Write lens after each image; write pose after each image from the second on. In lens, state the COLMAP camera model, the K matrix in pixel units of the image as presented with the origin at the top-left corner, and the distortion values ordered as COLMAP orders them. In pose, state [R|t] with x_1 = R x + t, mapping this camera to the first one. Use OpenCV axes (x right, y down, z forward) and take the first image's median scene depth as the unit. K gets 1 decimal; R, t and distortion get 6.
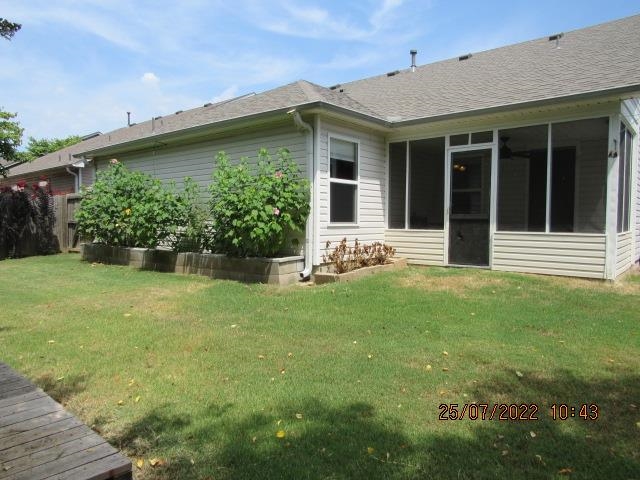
lens RADIAL K [[452.3, 0, 314.6], [0, 452.3, 239.9], [0, 0, 1]] dist [-0.037650, 0.006888]
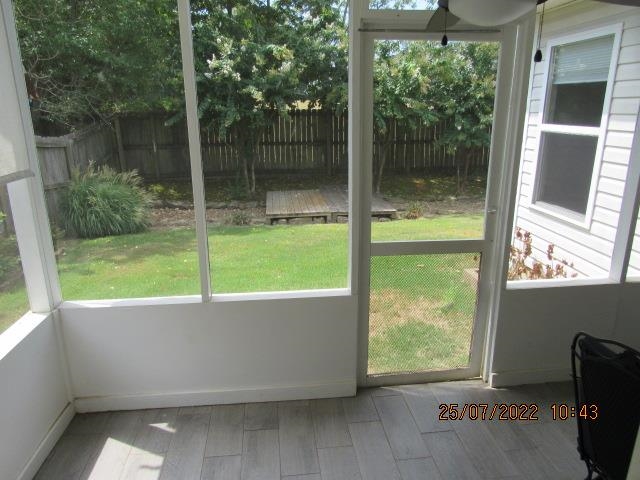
lens RADIAL K [[452.3, 0, 314.6], [0, 452.3, 239.9], [0, 0, 1]] dist [-0.037650, 0.006888]
pose [[-0.687886, 0.203091, -0.696827, 0.689194], [-0.027256, 0.952151, 0.304411, -0.172700], [0.725307, 0.228393, -0.649435, 1.274648]]
